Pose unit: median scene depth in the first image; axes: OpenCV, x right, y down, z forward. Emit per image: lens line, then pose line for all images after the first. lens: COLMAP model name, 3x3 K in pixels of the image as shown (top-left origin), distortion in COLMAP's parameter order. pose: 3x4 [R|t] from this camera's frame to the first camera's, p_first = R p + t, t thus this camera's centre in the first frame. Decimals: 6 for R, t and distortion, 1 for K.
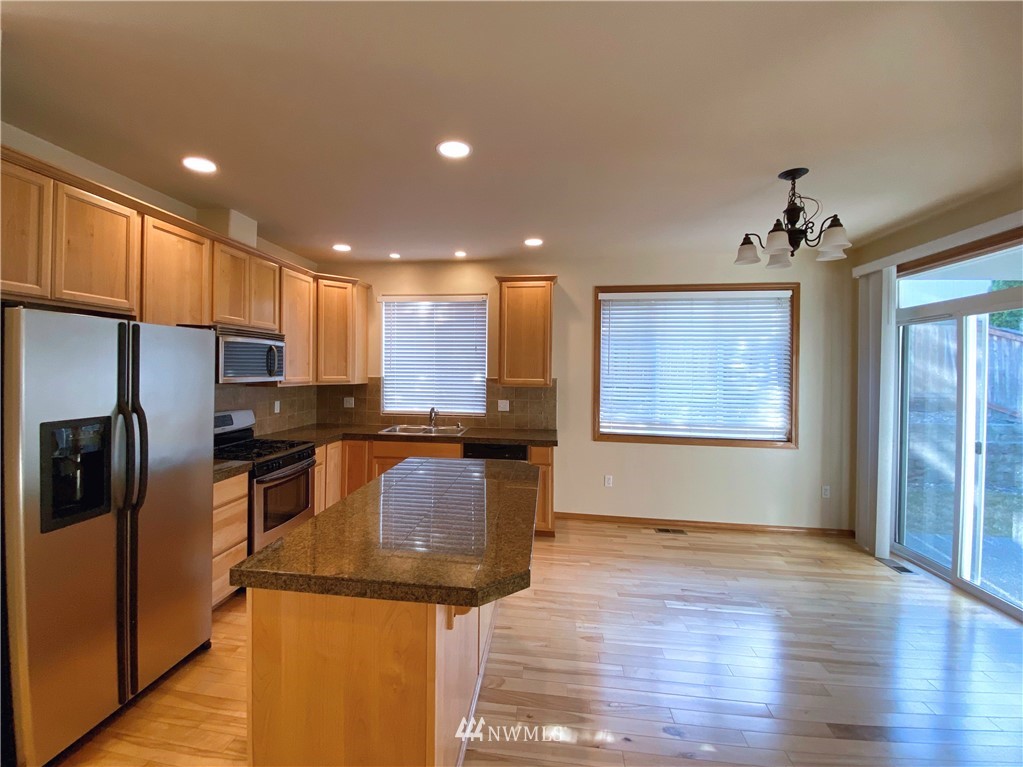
lens RADIAL K [[431.4, 0, 497.0], [0, 431.4, 366.6], [0, 0, 1]] dist [0.000334, -0.000174]
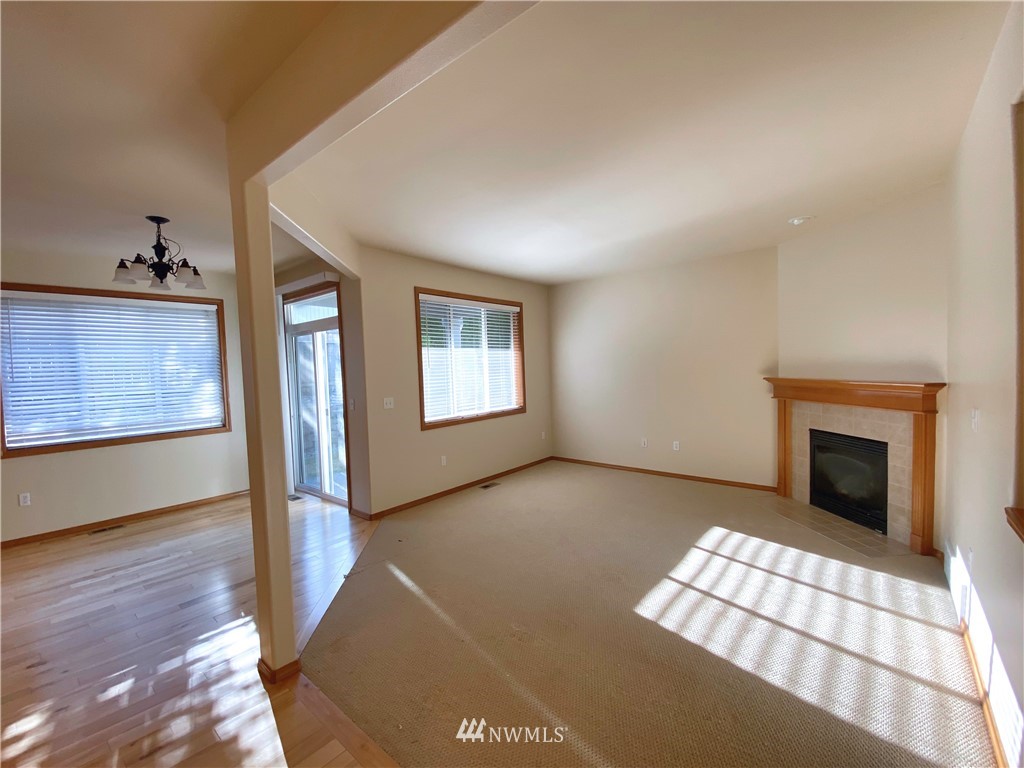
lens RADIAL K [[426.3, 0, 507.9], [0, 426.3, 385.7], [0, 0, 1]] dist [0.001319, -0.012783]
pose [[0.533808, -0.069023, 0.842784, 0.094121], [0.032029, 0.997598, 0.061416, 0.005866], [-0.844999, -0.005791, 0.534736, -0.386274]]
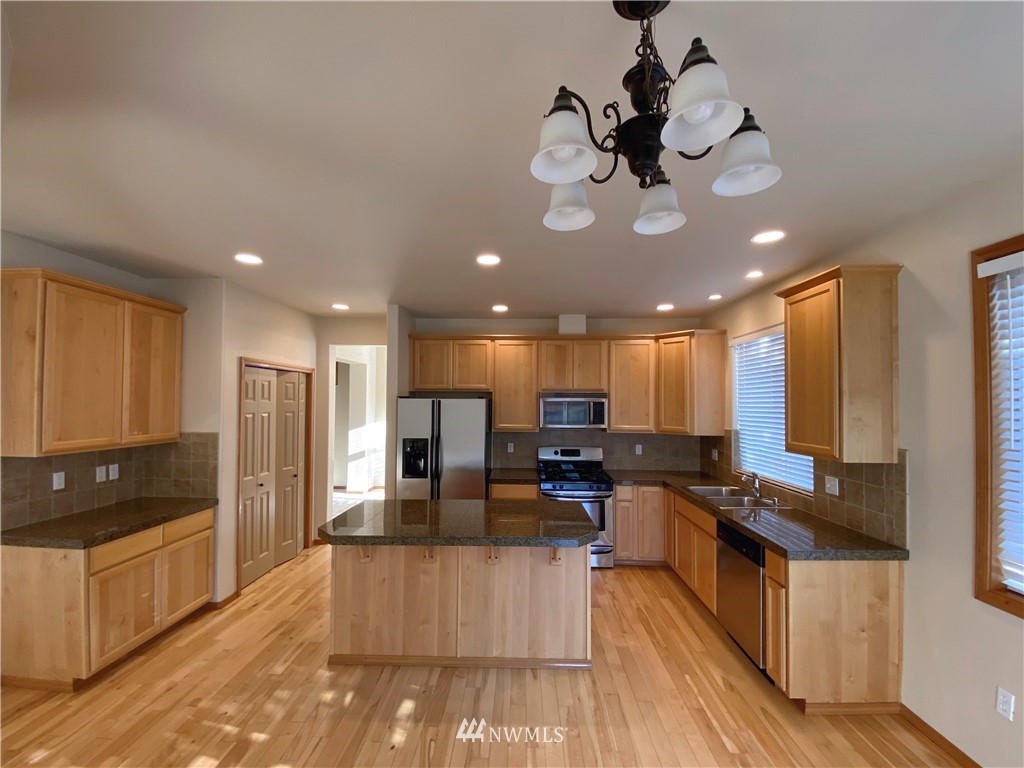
lens RADIAL K [[426.3, 0, 507.9], [0, 426.3, 385.7], [0, 0, 1]] dist [0.001319, -0.012783]
pose [[0.087793, -0.050275, -0.994869, 0.695395], [0.000887, 0.998729, -0.050392, -0.028174], [0.996138, 0.003542, 0.087726, 0.550671]]
